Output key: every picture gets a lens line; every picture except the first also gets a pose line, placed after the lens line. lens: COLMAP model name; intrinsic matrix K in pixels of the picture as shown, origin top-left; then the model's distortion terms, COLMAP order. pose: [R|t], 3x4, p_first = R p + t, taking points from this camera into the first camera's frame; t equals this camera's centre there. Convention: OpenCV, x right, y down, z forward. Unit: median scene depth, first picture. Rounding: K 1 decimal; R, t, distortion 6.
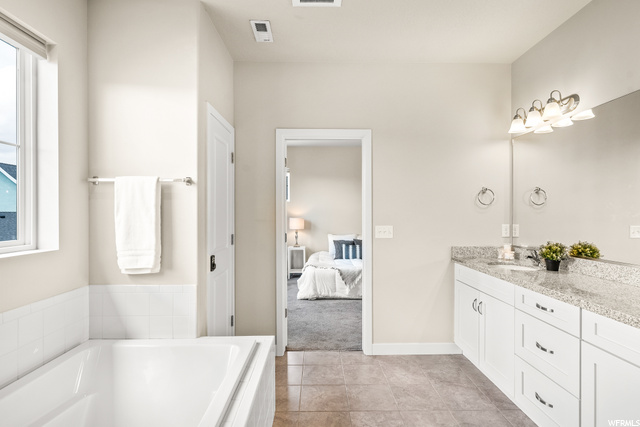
lens RADIAL K [[328.1, 0, 320.5], [0, 328.1, 214.5], [0, 0, 1]] dist [0.001161, 0.000516]
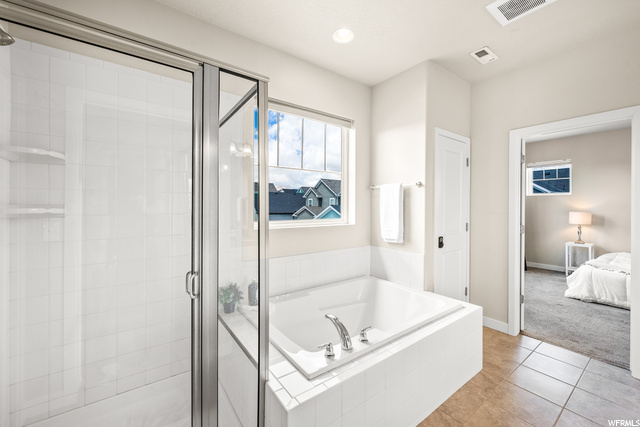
lens RADIAL K [[255.3, 0, 319.9], [0, 255.3, 208.3], [0, 0, 1]] dist [-0.000738, -0.000150]
pose [[0.573941, 0.010985, -0.818823, 0.267276], [-0.007946, 0.999938, 0.007844, 0.000878], [0.818858, 0.002005, 0.573993, -0.034996]]
